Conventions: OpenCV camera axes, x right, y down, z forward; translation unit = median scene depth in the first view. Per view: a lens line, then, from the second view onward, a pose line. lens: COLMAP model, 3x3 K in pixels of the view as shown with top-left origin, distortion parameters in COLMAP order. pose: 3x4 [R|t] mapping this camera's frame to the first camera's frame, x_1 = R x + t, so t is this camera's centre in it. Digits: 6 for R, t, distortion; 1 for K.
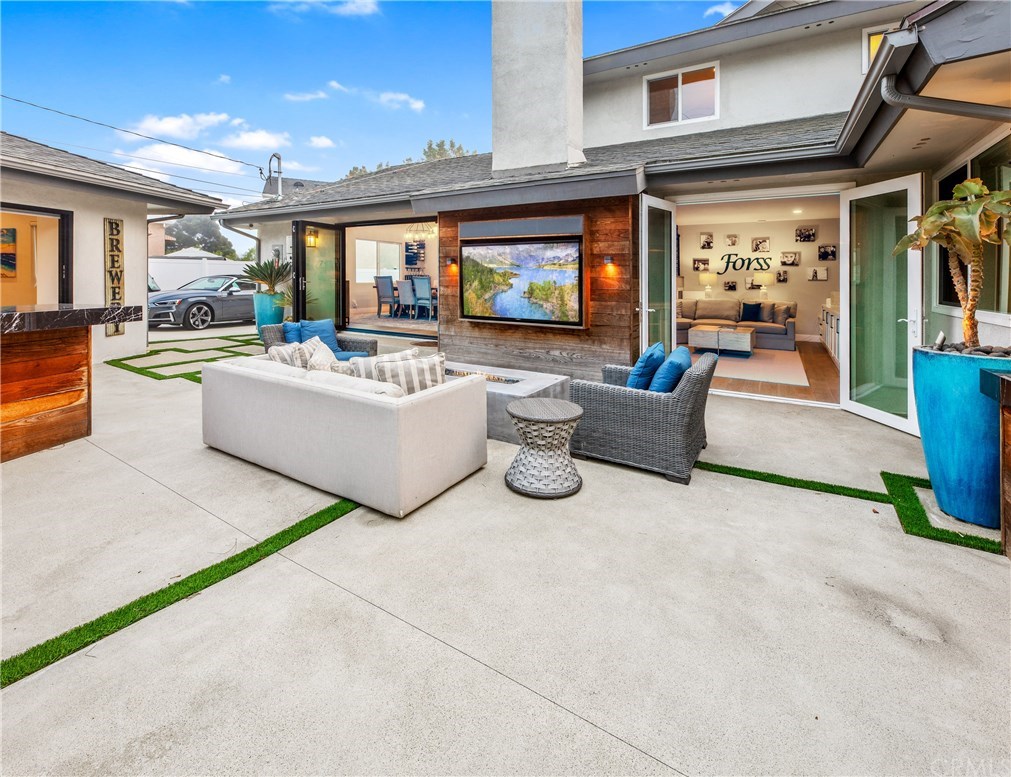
lens RADIAL K [[449.8, 0, 515.1], [0, 449.8, 280.0], [0, 0, 1]] dist [0.002088, 0.000328]
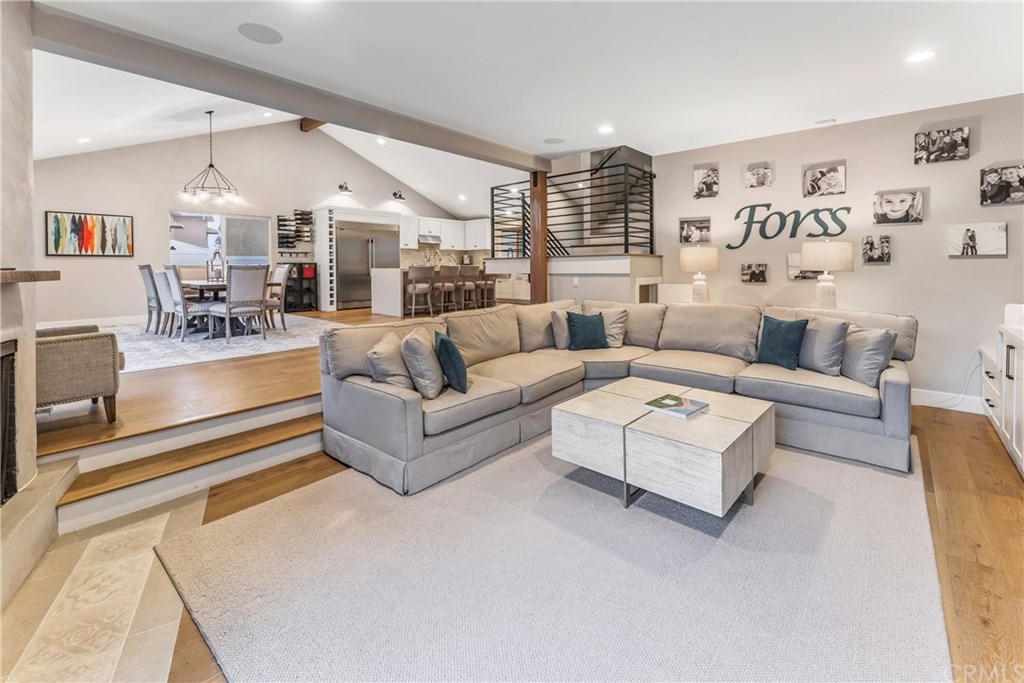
lens RADIAL K [[432.1, 0, 519.2], [0, 432.1, 278.8], [0, 0, 1]] dist [-0.003022, -0.001098]
pose [[0.983225, -0.011029, -0.182063, 0.384513], [0.016299, 0.999490, 0.027474, 0.003414], [0.181667, -0.029980, 0.982903, 0.618391]]
